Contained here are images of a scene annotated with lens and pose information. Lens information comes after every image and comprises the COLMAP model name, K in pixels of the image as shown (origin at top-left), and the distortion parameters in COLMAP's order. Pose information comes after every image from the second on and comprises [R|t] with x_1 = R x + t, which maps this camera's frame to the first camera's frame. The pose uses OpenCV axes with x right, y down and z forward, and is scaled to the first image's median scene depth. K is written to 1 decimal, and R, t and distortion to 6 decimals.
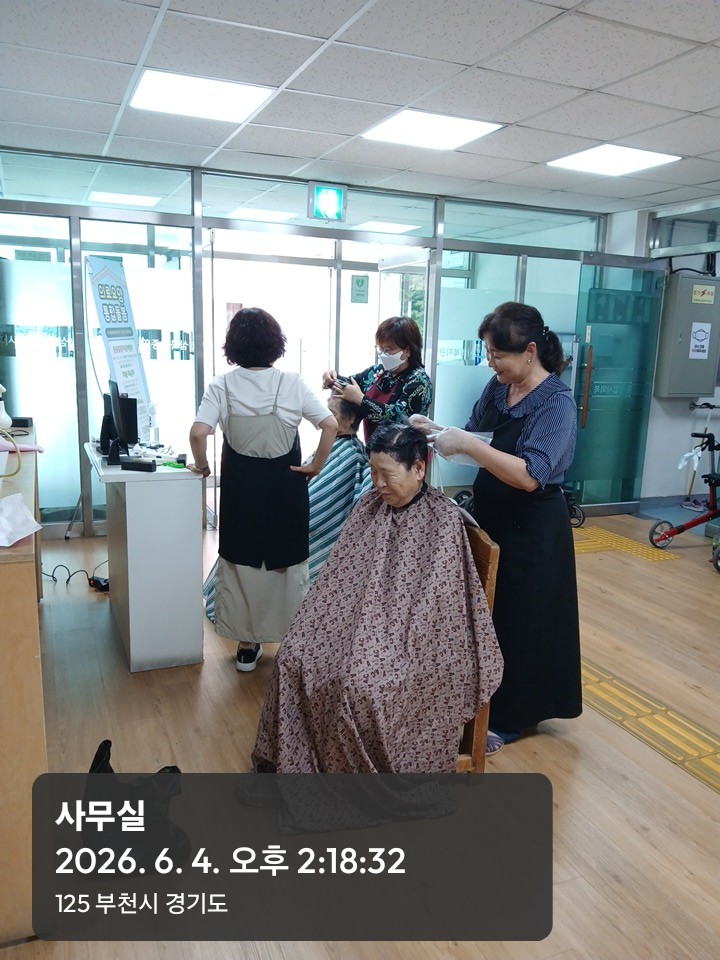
lens RADIAL K [[733.0, 0, 355.6], [0, 733.0, 487.9], [0, 0, 1]] dist [0.047896, -0.104199]
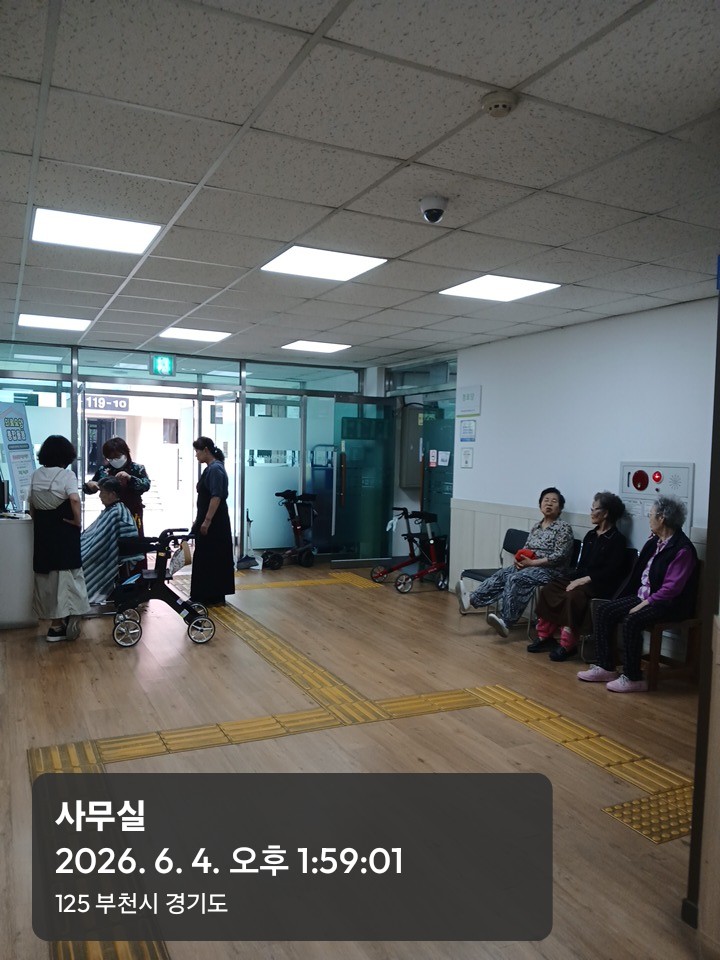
lens RADIAL K [[733.0, 0, 361.2], [0, 733.0, 495.7], [0, 0, 1]] dist [0.047896, -0.104199]
pose [[0.998885, -0.007191, 0.046651, 0.388262], [0.013485, 0.990613, -0.136032, 0.138227], [-0.045235, 0.136510, 0.989605, -0.673442]]
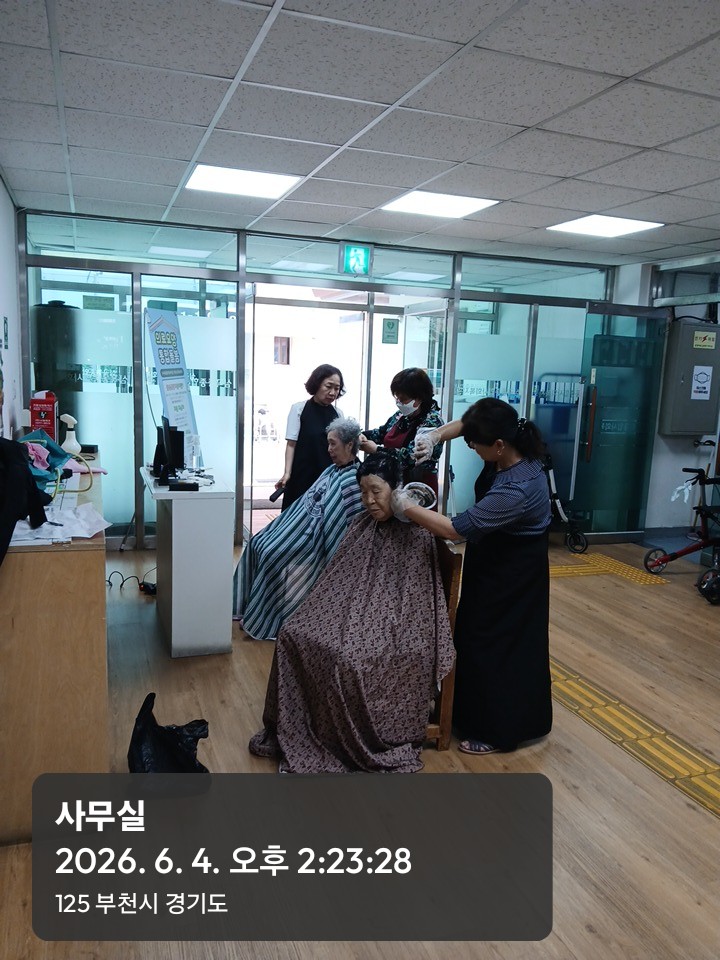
lens RADIAL K [[733.0, 0, 358.5], [0, 733.0, 492.1], [0, 0, 1]] dist [0.047896, -0.104199]
pose [[0.998059, 0.020085, -0.058945, 0.049279], [-0.022058, 0.999211, -0.033024, 0.009396], [0.058235, 0.034261, 0.997715, -0.144081]]
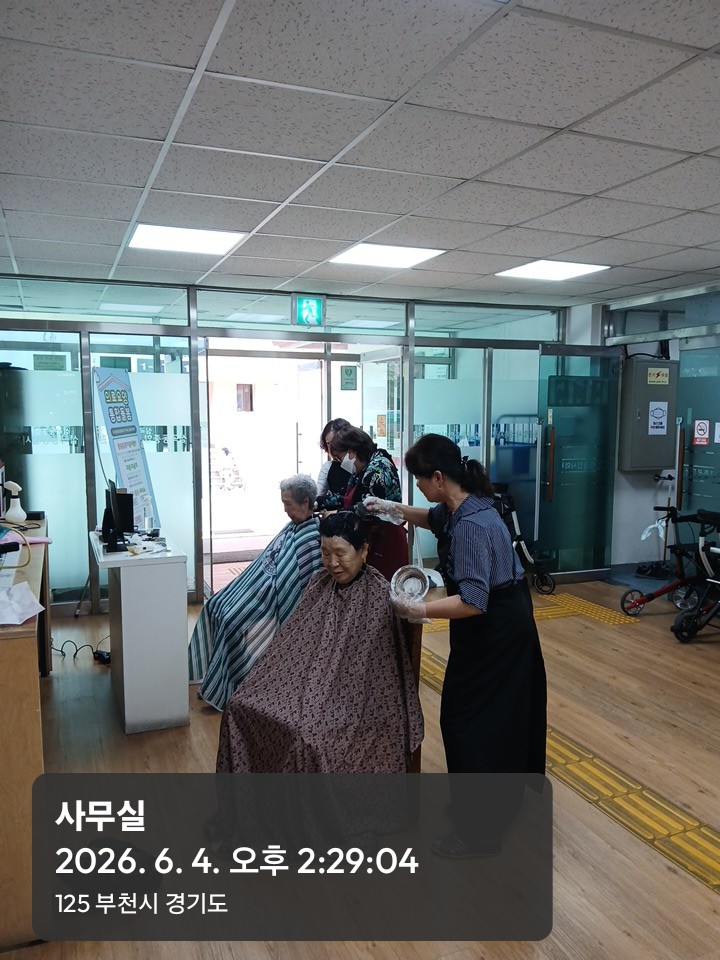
lens RADIAL K [[733.0, 0, 356.3], [0, 733.0, 493.7], [0, 0, 1]] dist [0.047896, -0.104199]
pose [[0.999426, -0.026505, -0.021108, 0.064353], [0.024600, 0.995999, -0.085914, -0.010103], [0.023301, 0.085346, 0.996079, -0.120975]]
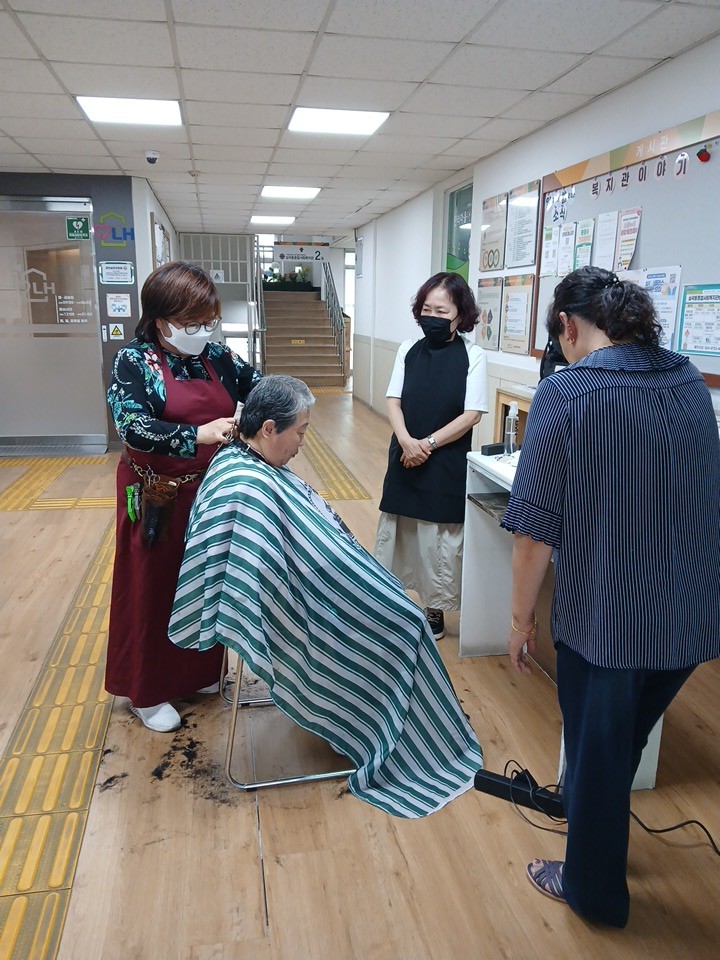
lens RADIAL K [[733.0, 0, 352.6], [0, 733.0, 494.8], [0, 0, 1]] dist [0.047896, -0.104199]
pose [[-0.971200, -0.095178, 0.218431, -0.197154], [0.012224, 0.895641, 0.444610, -0.275153], [-0.237953, 0.434475, -0.868683, 1.343350]]
